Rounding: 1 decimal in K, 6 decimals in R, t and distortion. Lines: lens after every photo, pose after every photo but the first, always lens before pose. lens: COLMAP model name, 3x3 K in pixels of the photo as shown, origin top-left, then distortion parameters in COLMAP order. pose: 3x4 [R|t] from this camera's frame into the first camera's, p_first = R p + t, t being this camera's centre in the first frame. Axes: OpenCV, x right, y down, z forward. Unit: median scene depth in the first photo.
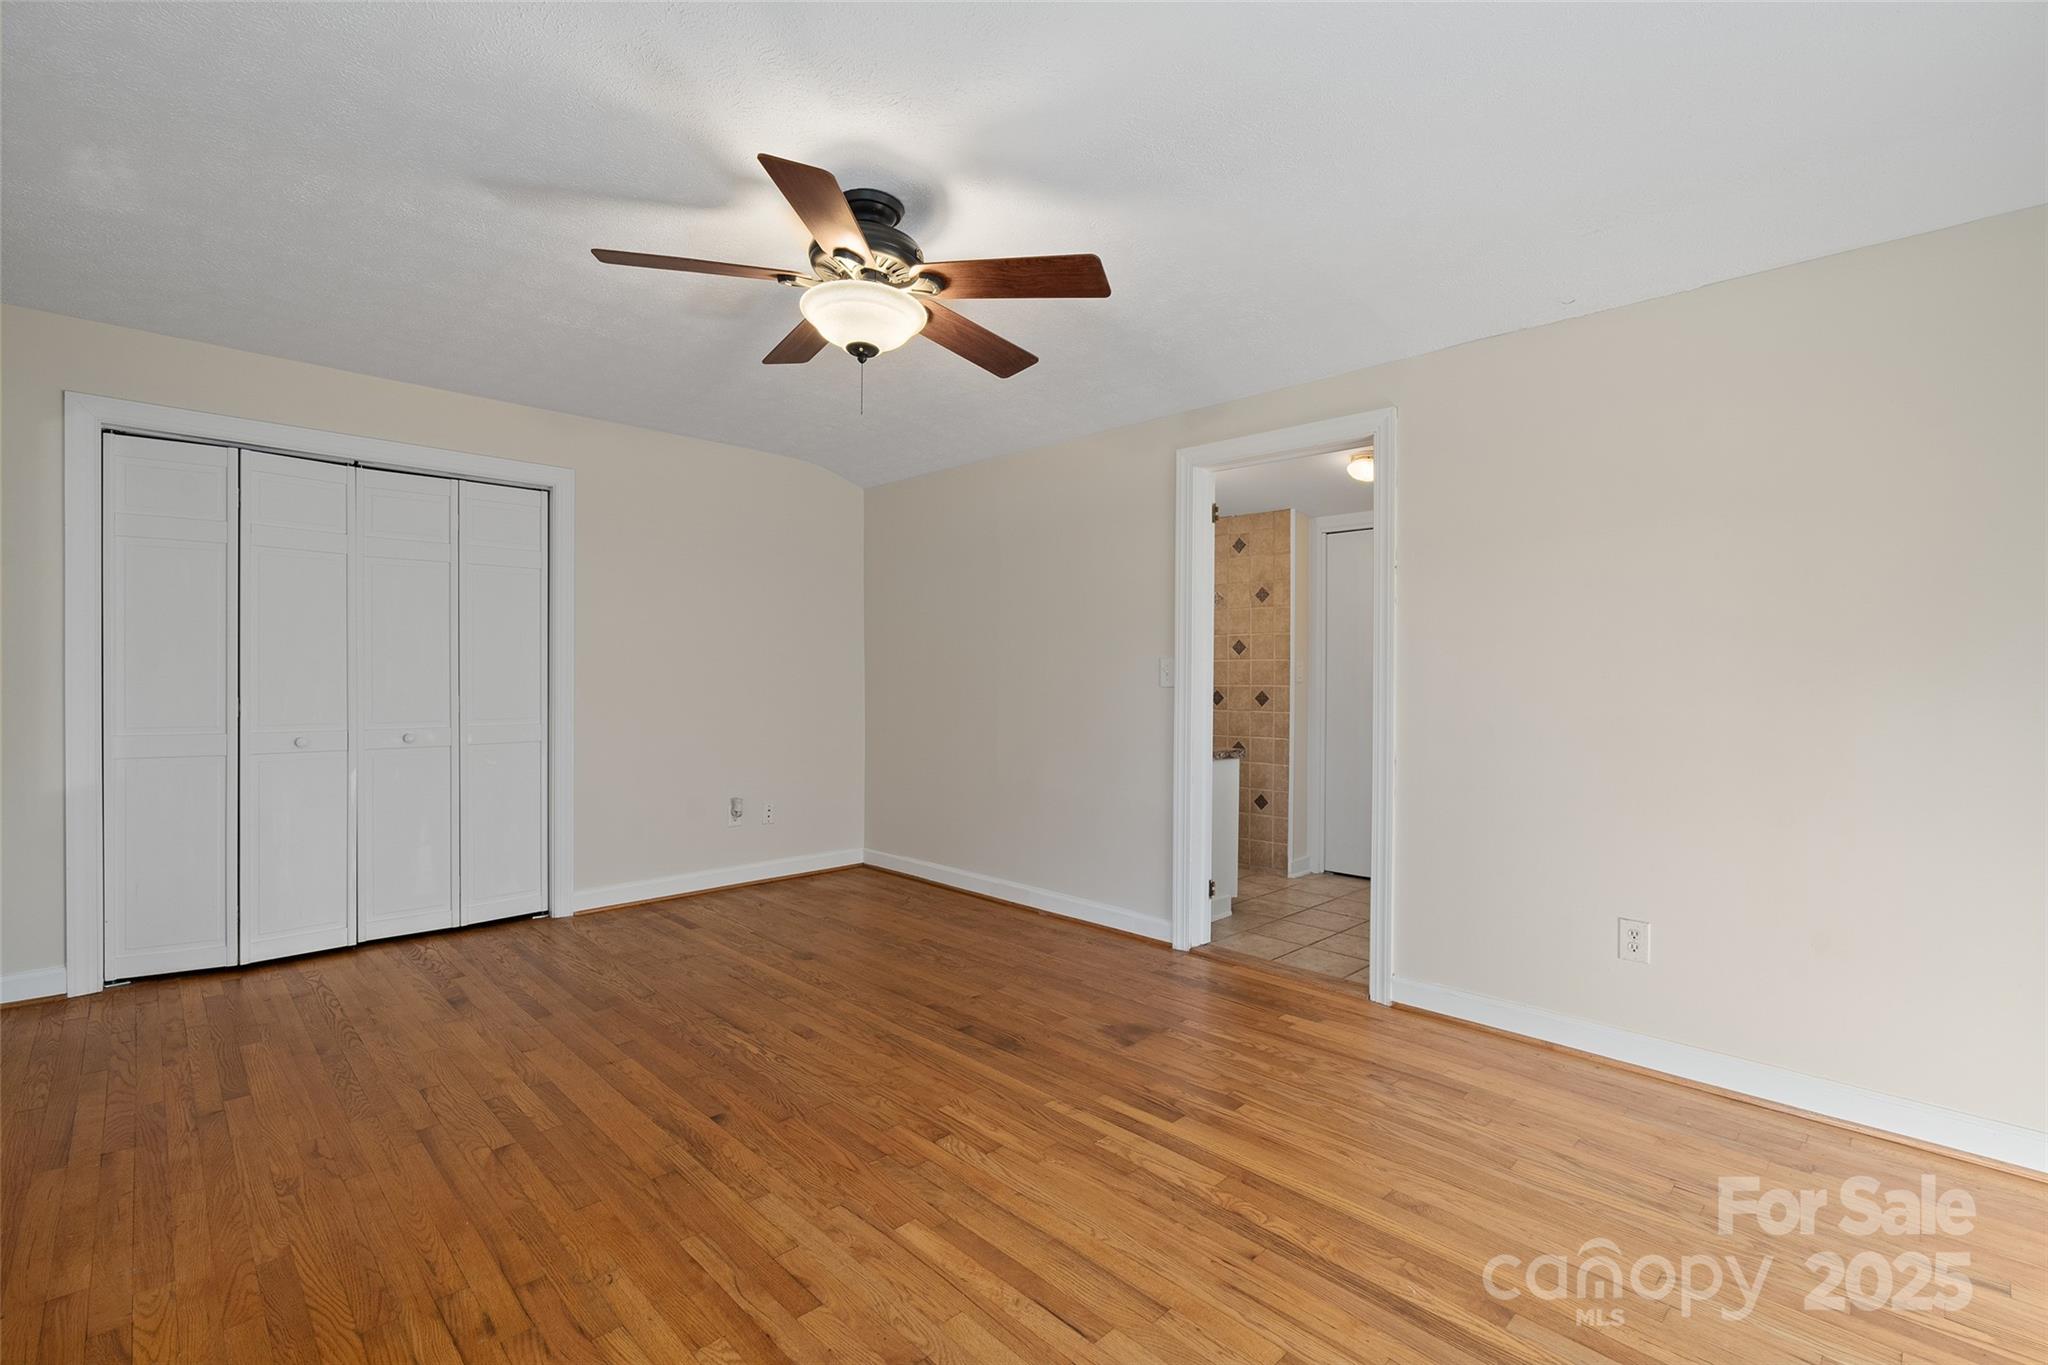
lens RADIAL K [[923.1, 0, 1027.6], [0, 923.1, 677.1], [0, 0, 1]] dist [-0.003039, -0.000184]
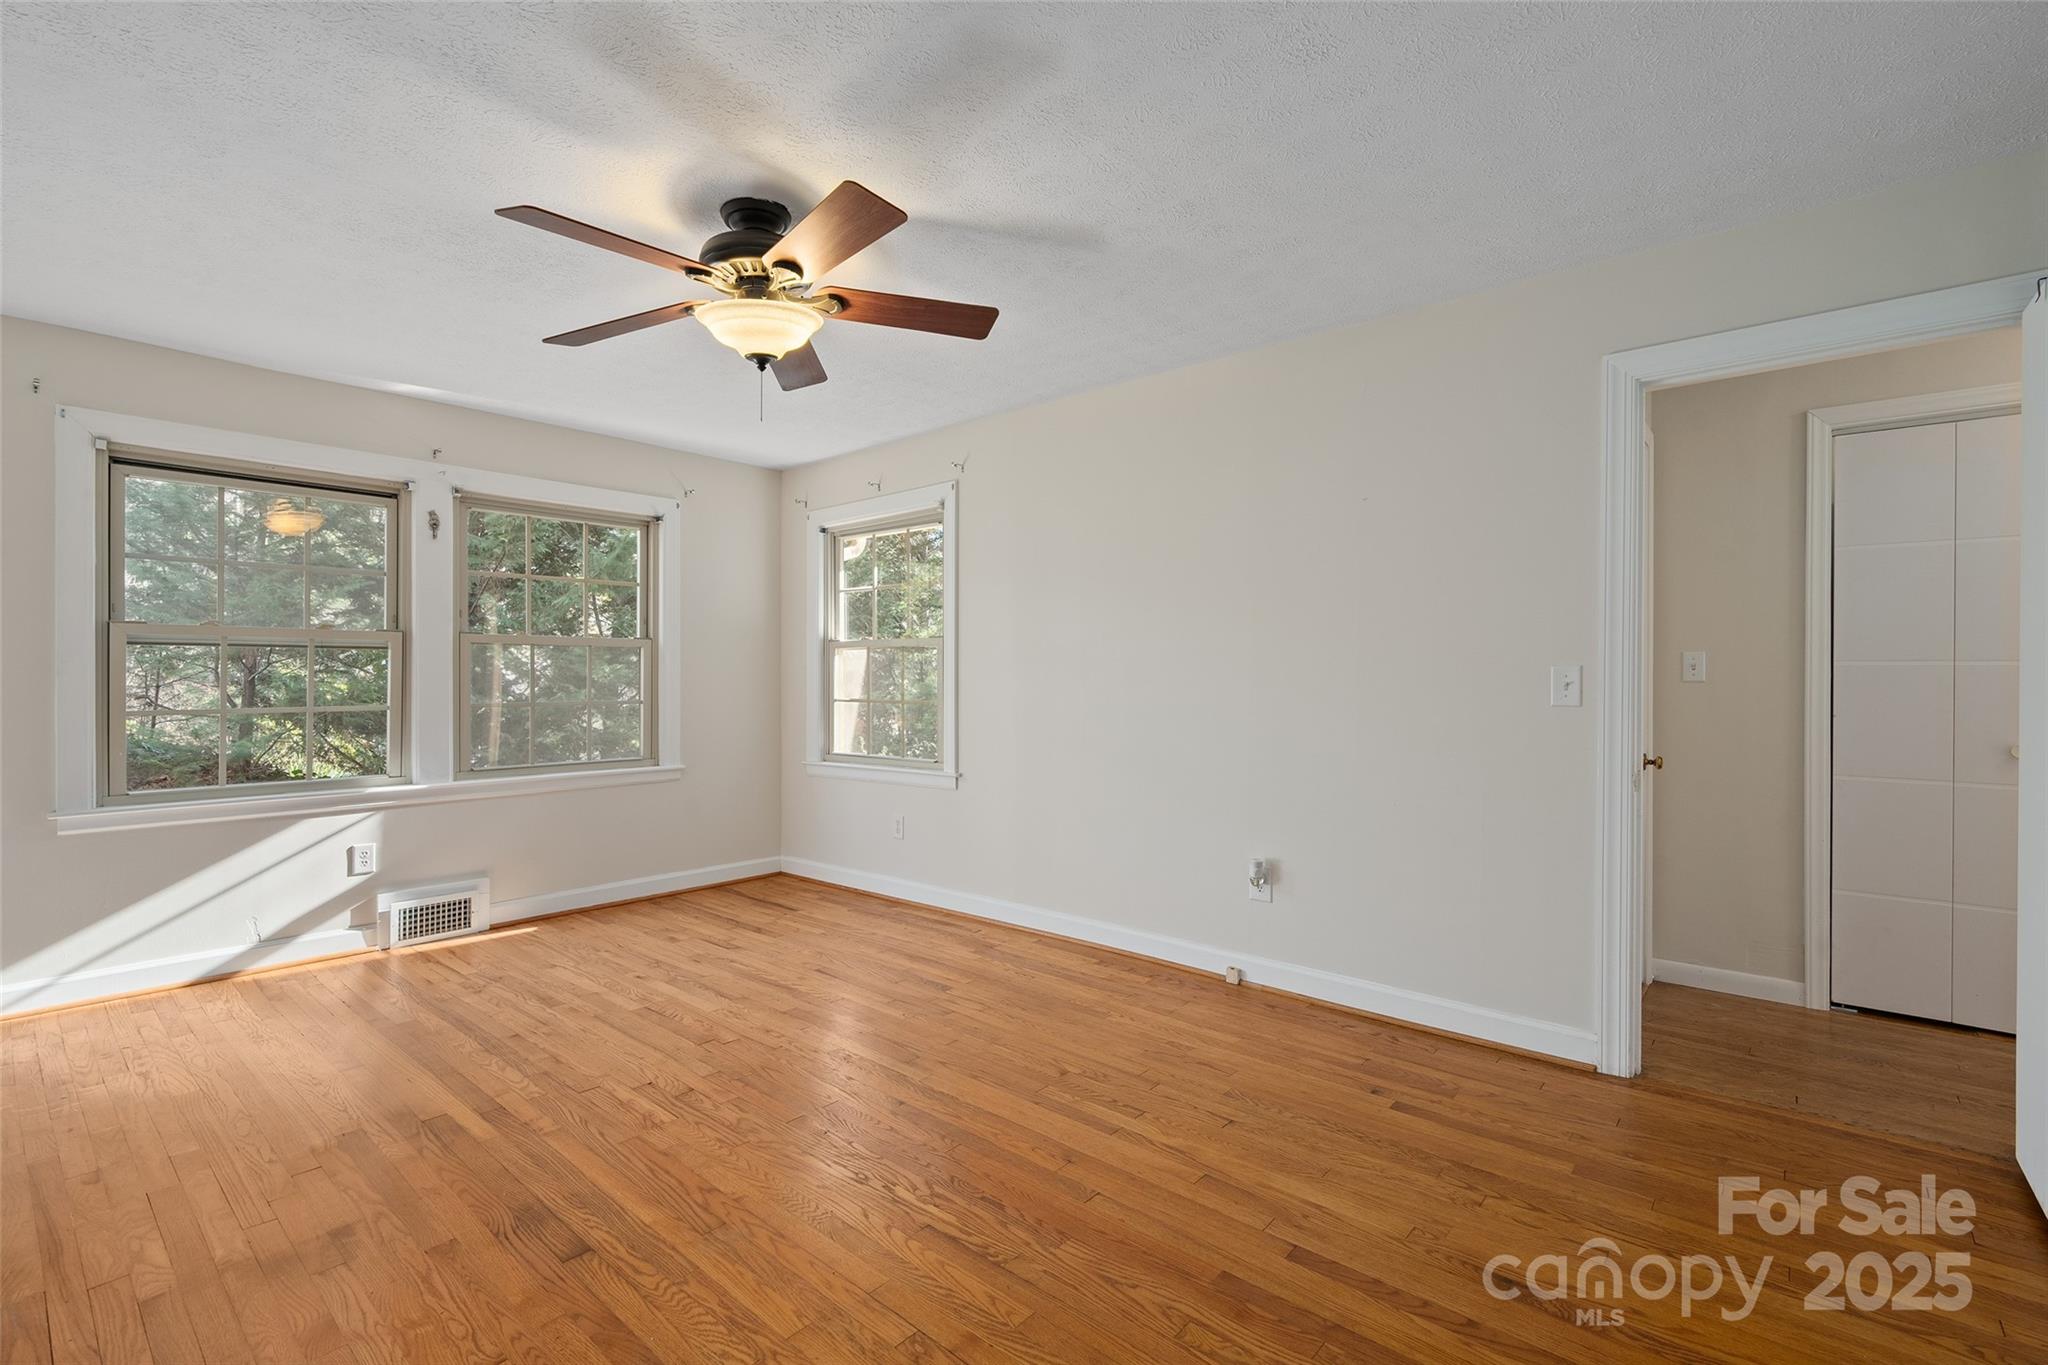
lens RADIAL K [[923.1, 0, 1027.6], [0, 923.1, 677.1], [0, 0, 1]] dist [-0.003039, -0.000184]
pose [[-0.996300, -0.010013, -0.085364, -0.380321], [-0.010496, 0.999931, 0.005222, -0.010350], [0.085306, 0.006099, -0.996336, 2.006945]]
